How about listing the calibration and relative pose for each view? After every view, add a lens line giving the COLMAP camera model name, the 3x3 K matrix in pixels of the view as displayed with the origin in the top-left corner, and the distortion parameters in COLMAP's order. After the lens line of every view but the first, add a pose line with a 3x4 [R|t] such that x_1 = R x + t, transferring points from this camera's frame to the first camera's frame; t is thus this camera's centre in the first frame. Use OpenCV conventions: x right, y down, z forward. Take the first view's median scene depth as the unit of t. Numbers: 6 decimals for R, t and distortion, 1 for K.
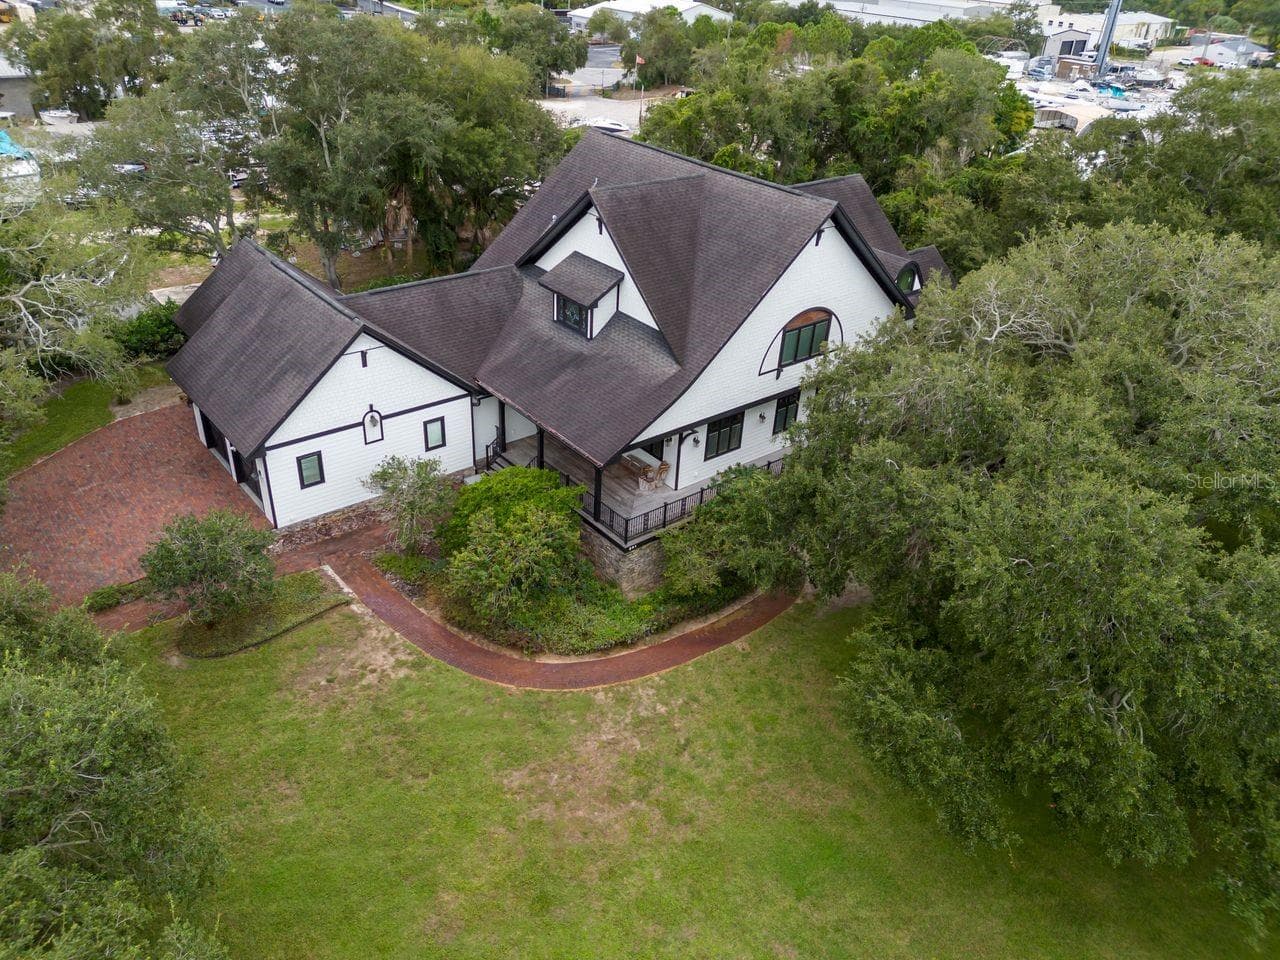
lens RADIAL K [[951.0, 0, 640.0], [0, 951.0, 480.0], [0, 0, 1]] dist [0.001182, -0.001448]
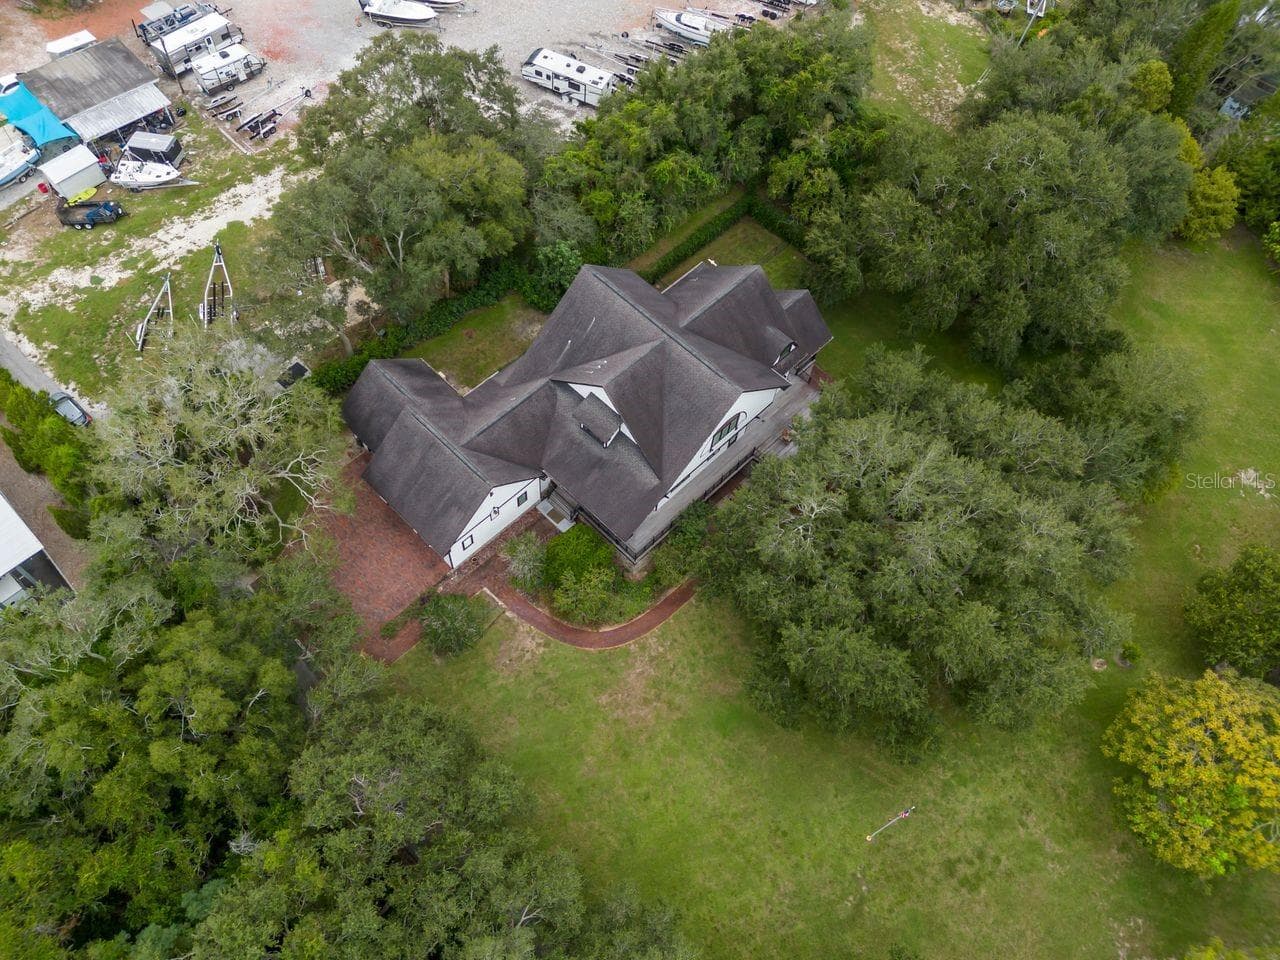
lens RADIAL K [[951.0, 0, 640.0], [0, 951.0, 480.0], [0, 0, 1]] dist [0.001182, -0.001448]
pose [[0.994143, -0.087731, 0.063106, -0.125802], [0.046447, 0.874113, 0.483497, -1.130978], [-0.097579, -0.477734, 0.873068, -0.696245]]
